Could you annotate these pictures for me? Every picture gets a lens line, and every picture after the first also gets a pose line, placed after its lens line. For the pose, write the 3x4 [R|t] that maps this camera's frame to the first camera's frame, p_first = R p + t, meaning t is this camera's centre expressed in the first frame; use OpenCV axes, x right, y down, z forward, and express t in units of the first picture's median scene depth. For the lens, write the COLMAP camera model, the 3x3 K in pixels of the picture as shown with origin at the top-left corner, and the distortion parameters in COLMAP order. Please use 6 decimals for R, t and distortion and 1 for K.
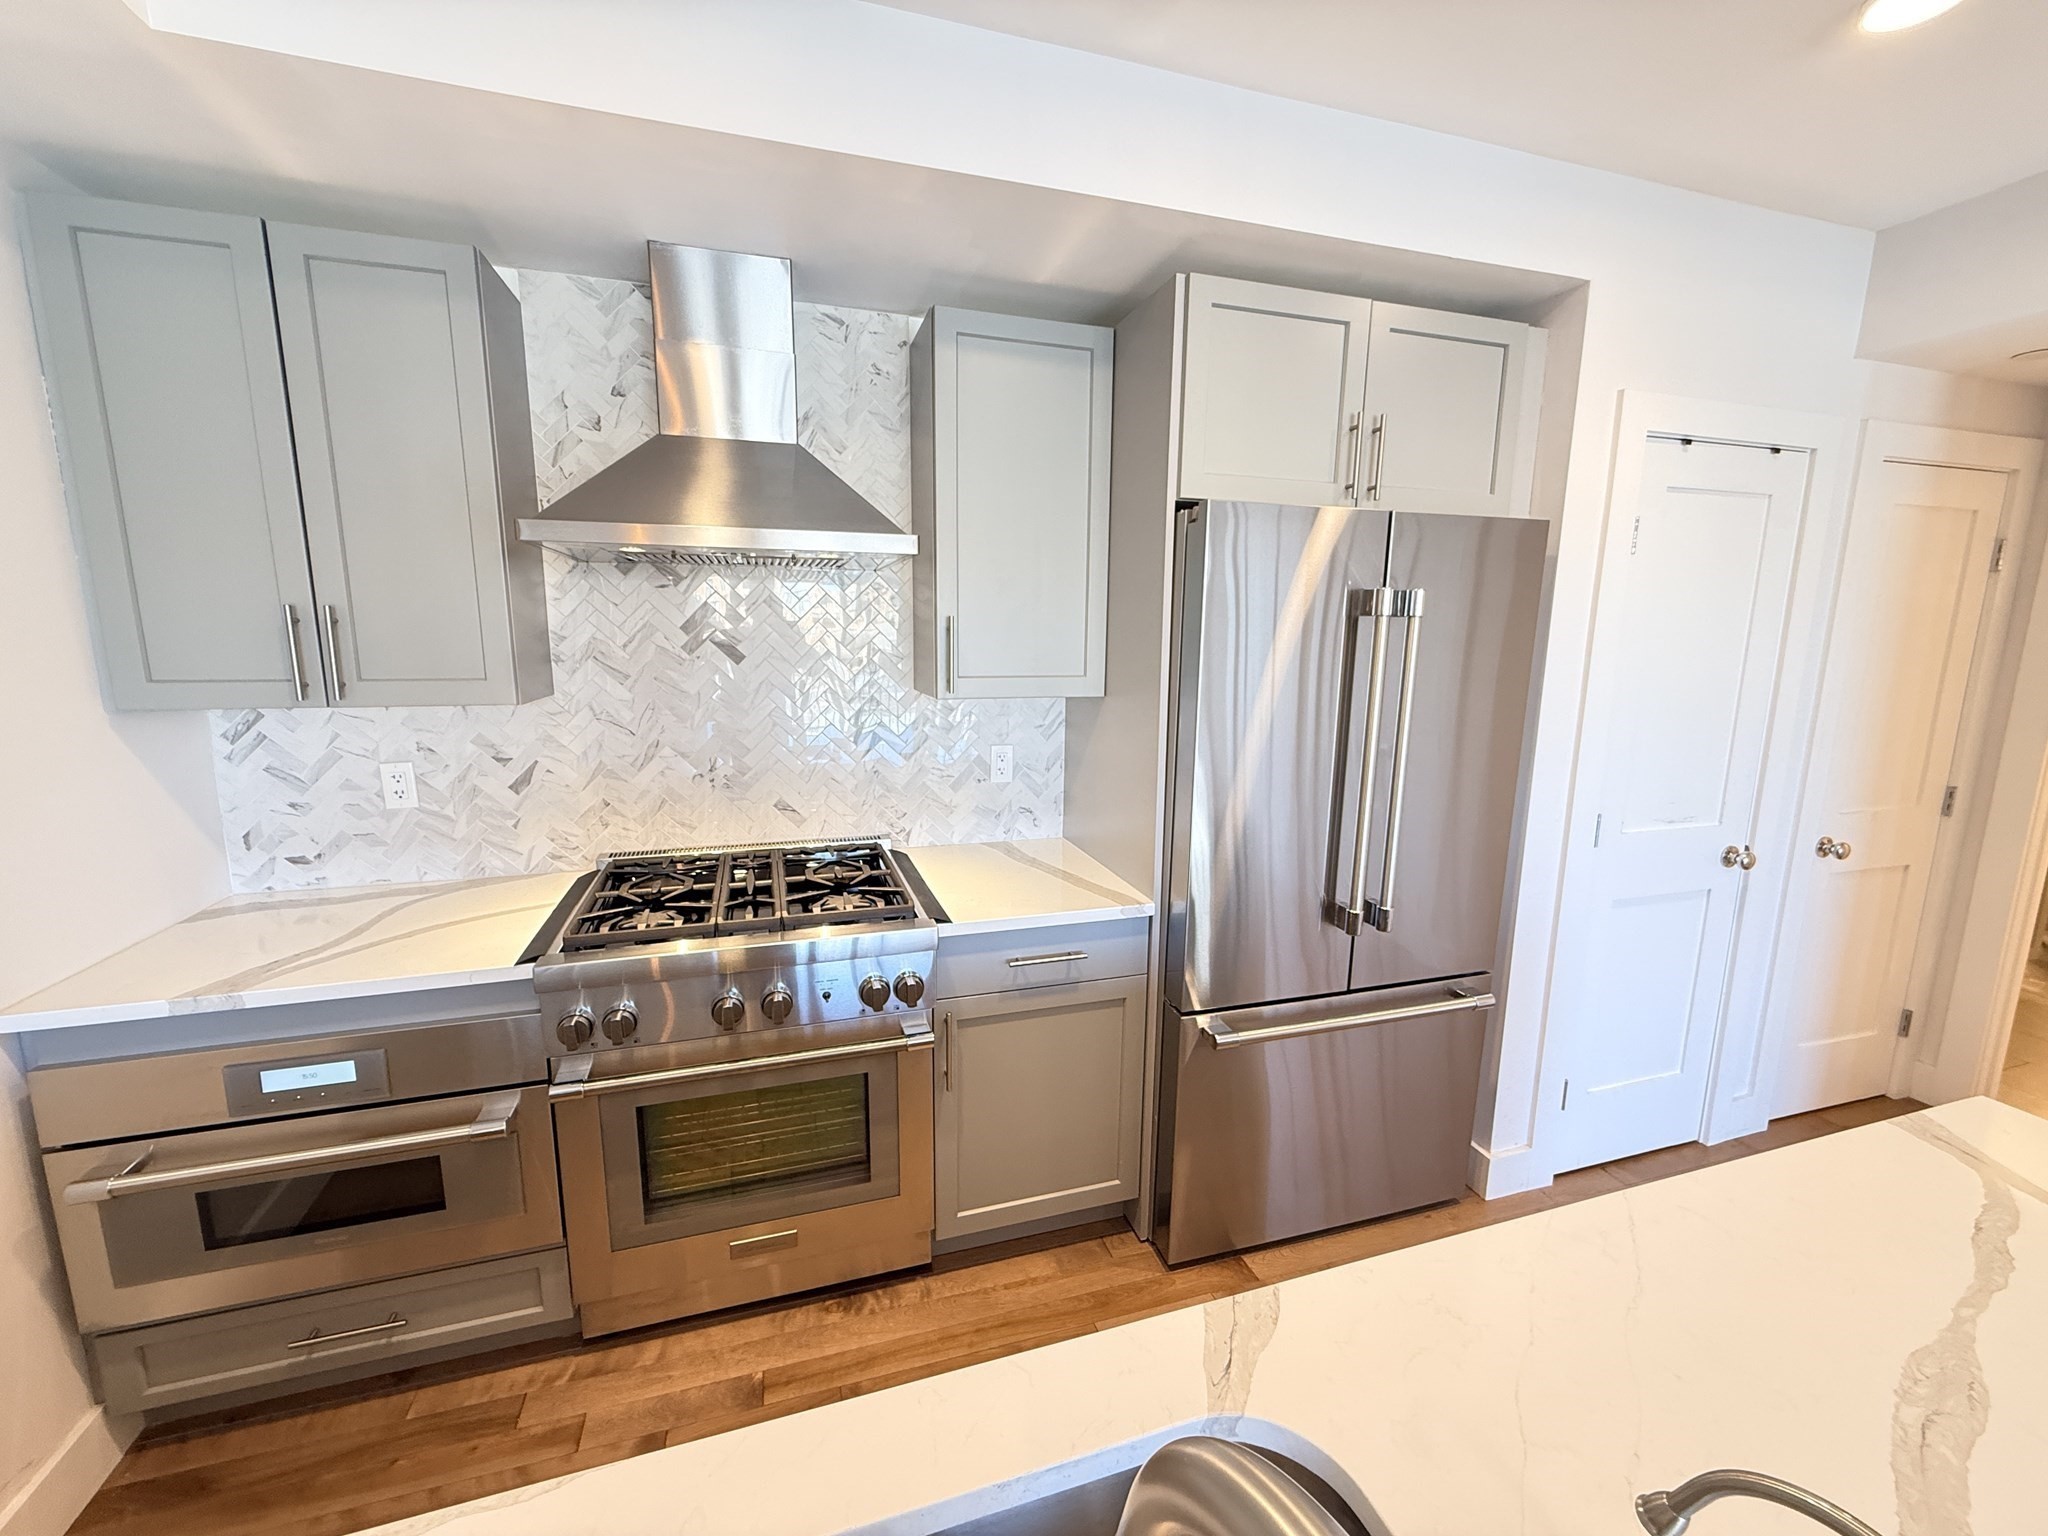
lens RADIAL K [[814.3, 0, 1017.6], [0, 814.3, 766.0], [0, 0, 1]] dist [-0.000174, -0.000055]
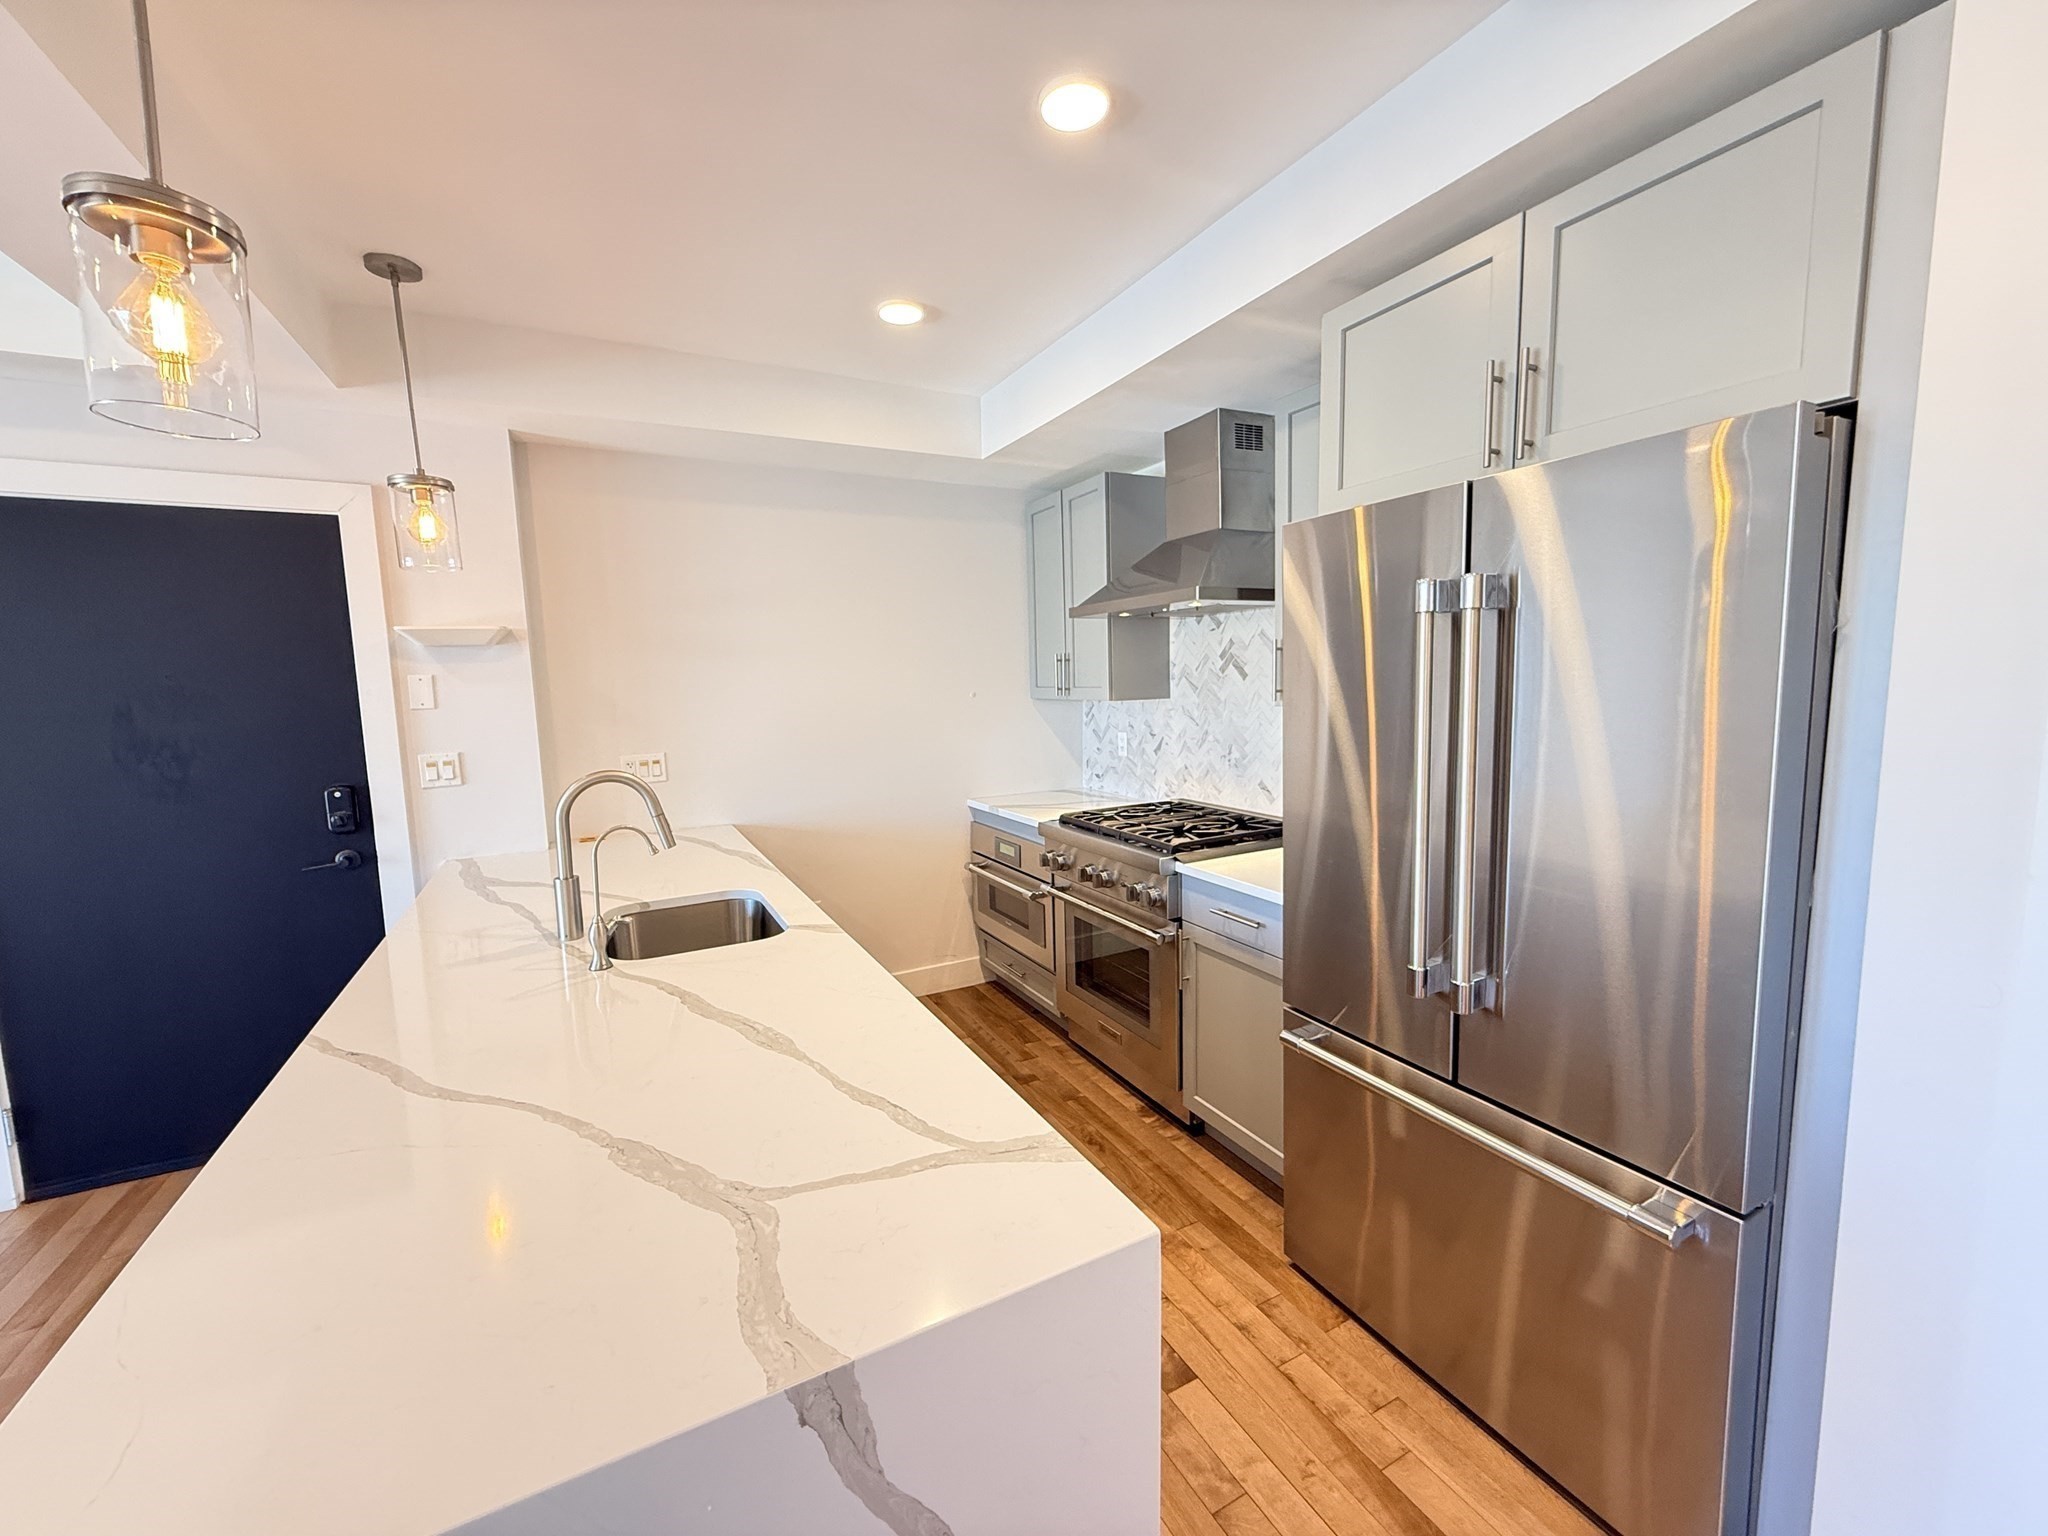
lens RADIAL K [[814.3, 0, 1017.6], [0, 814.3, 766.0], [0, 0, 1]] dist [-0.000174, -0.000055]
pose [[0.182055, 0.095418, -0.978648, 1.094104], [-0.134040, 0.988398, 0.071433, -0.028765], [0.974109, 0.118173, 0.192732, 0.402846]]
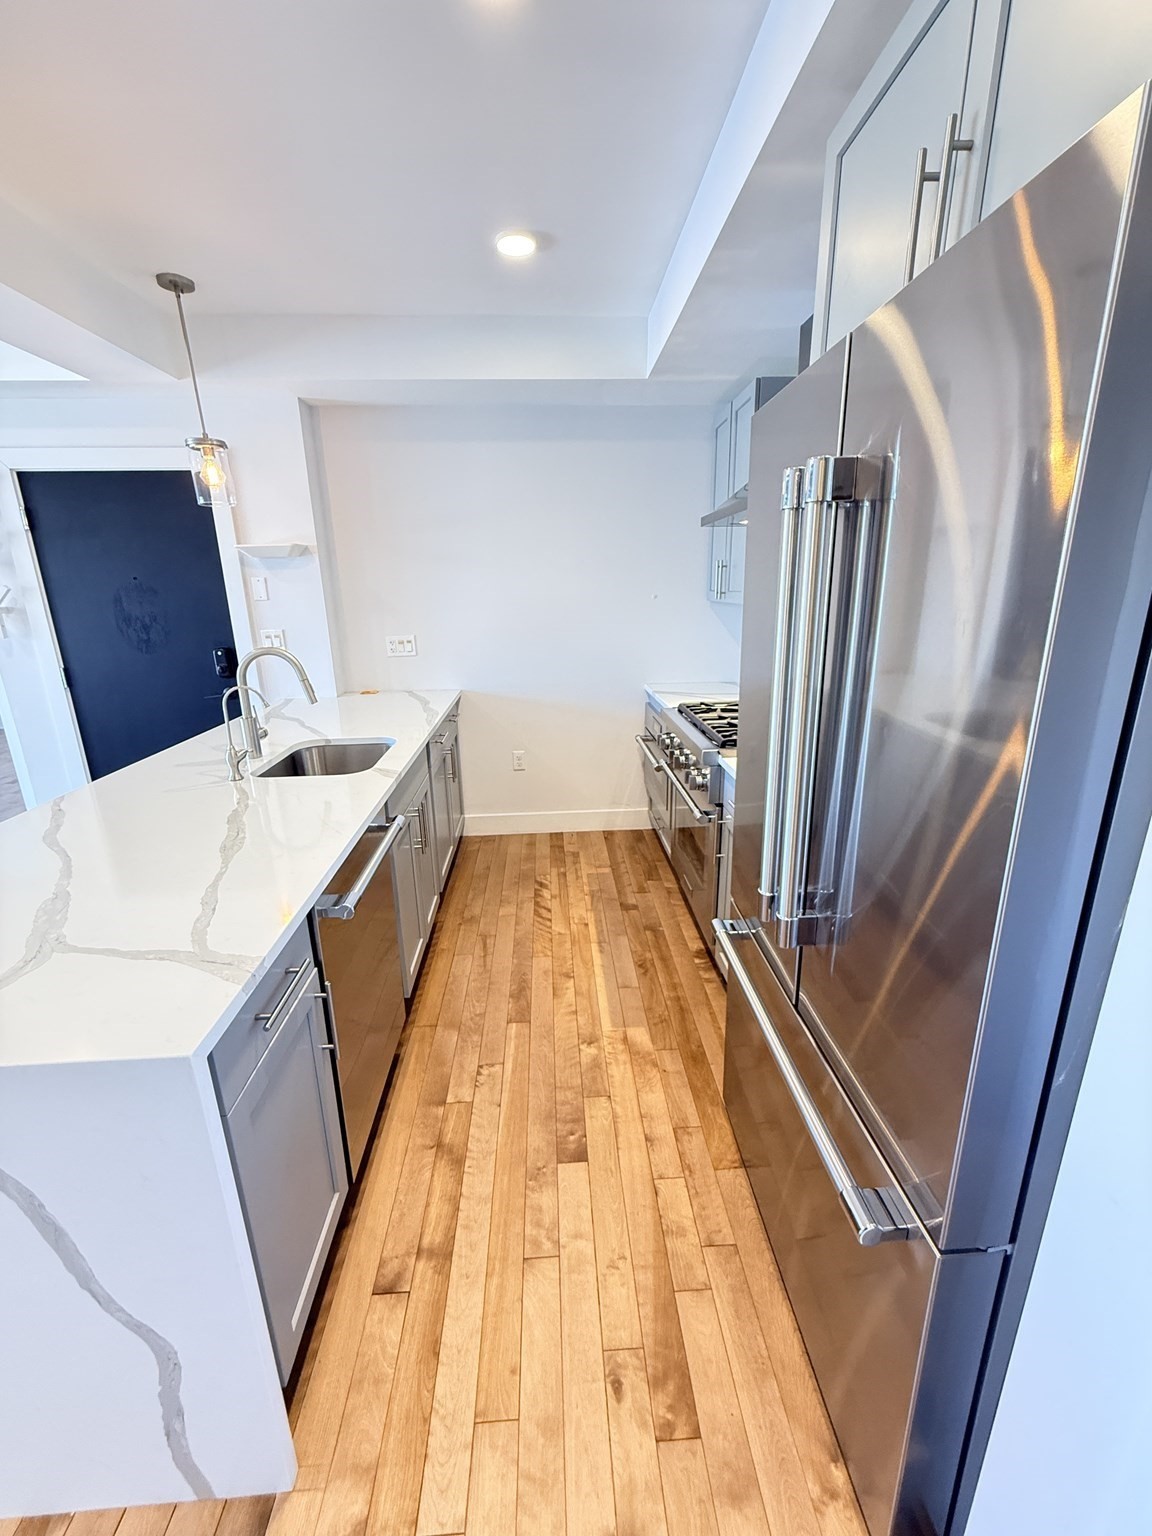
lens RADIAL K [[610.7, 0, 574.8], [0, 610.7, 761.5], [0, 0, 1]] dist [-0.000174, -0.000055]
pose [[-0.241971, 0.265676, -0.933202, 0.964723], [-0.143112, 0.941492, 0.305143, -0.101067], [0.959671, 0.207388, -0.189792, 0.870528]]
